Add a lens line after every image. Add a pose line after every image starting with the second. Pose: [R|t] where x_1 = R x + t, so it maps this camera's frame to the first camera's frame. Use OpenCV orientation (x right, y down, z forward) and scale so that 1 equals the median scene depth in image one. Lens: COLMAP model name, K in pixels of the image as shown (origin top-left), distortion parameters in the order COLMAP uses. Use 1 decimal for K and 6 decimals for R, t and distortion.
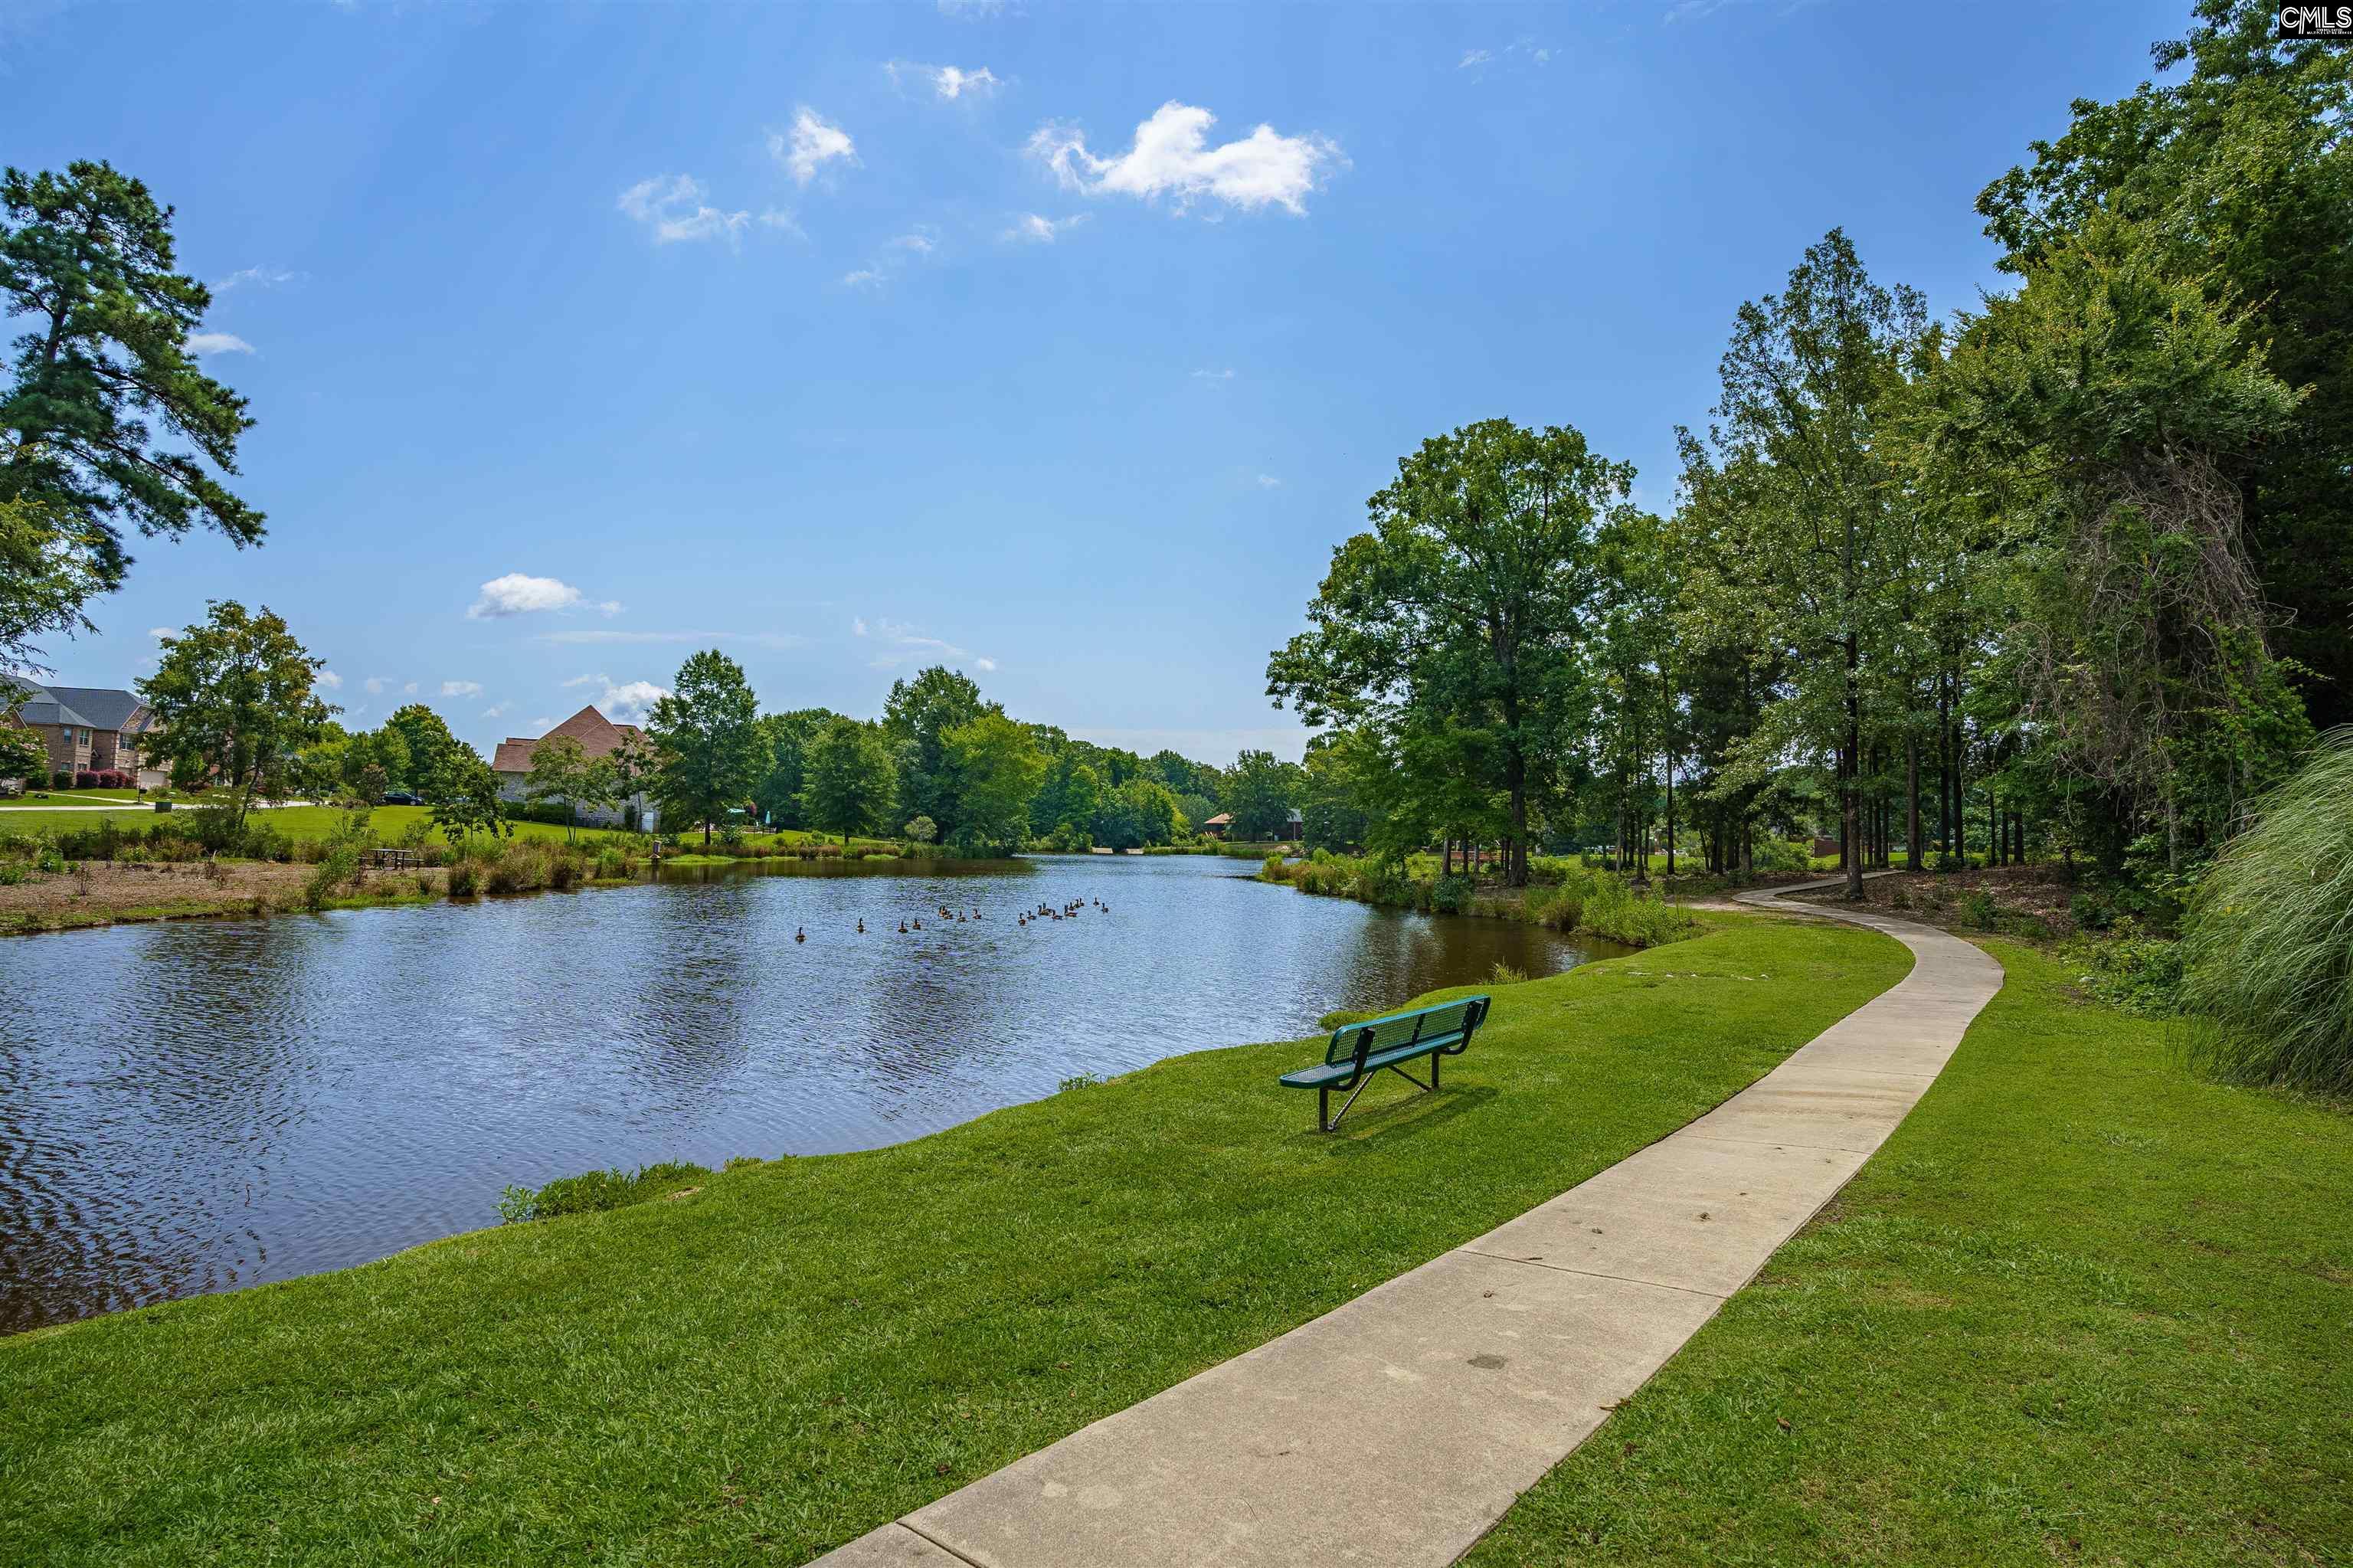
lens RADIAL K [[1086.3, 0, 1176.5], [0, 1086.3, 784.0], [0, 0, 1]] dist [-0.085561, 0.021216]
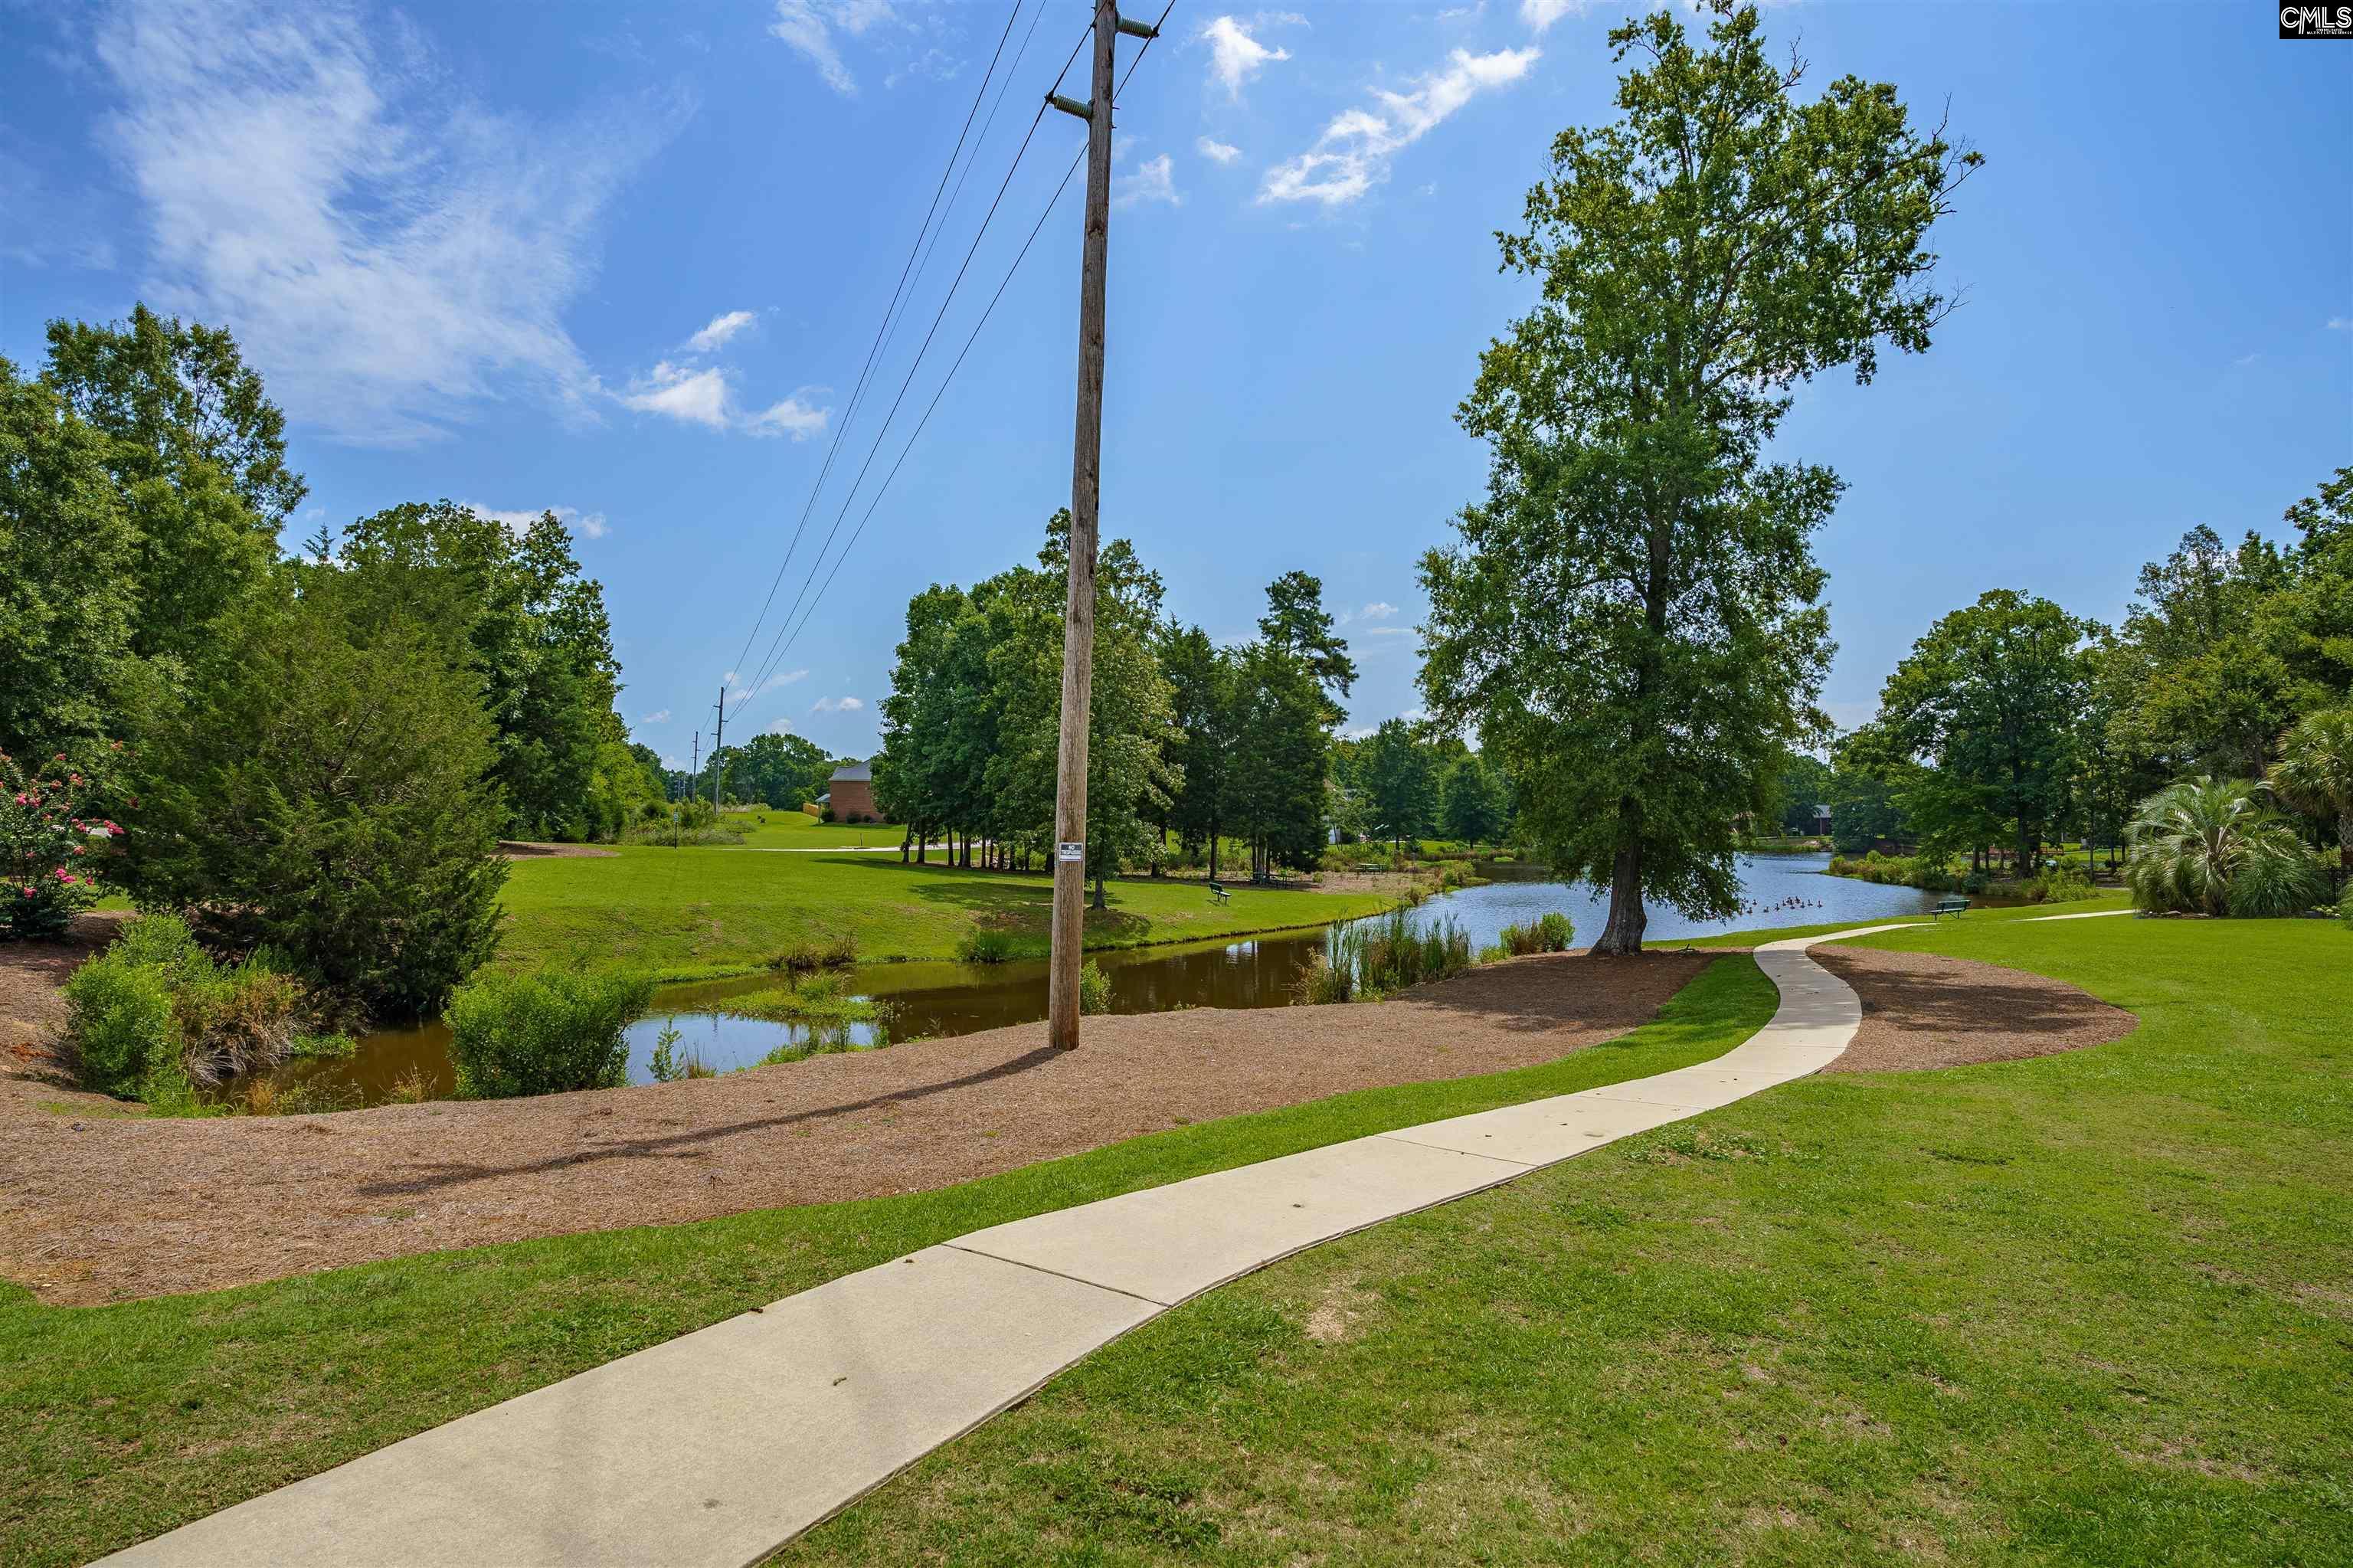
lens RADIAL K [[1086.3, 0, 1176.5], [0, 1086.3, 784.0], [0, 0, 1]] dist [-0.085561, 0.021216]
pose [[0.912334, -0.031480, -0.408235, -0.191249], [0.034233, 0.999414, -0.000562, -0.082190], [0.408013, -0.013463, 0.912877, -0.867812]]
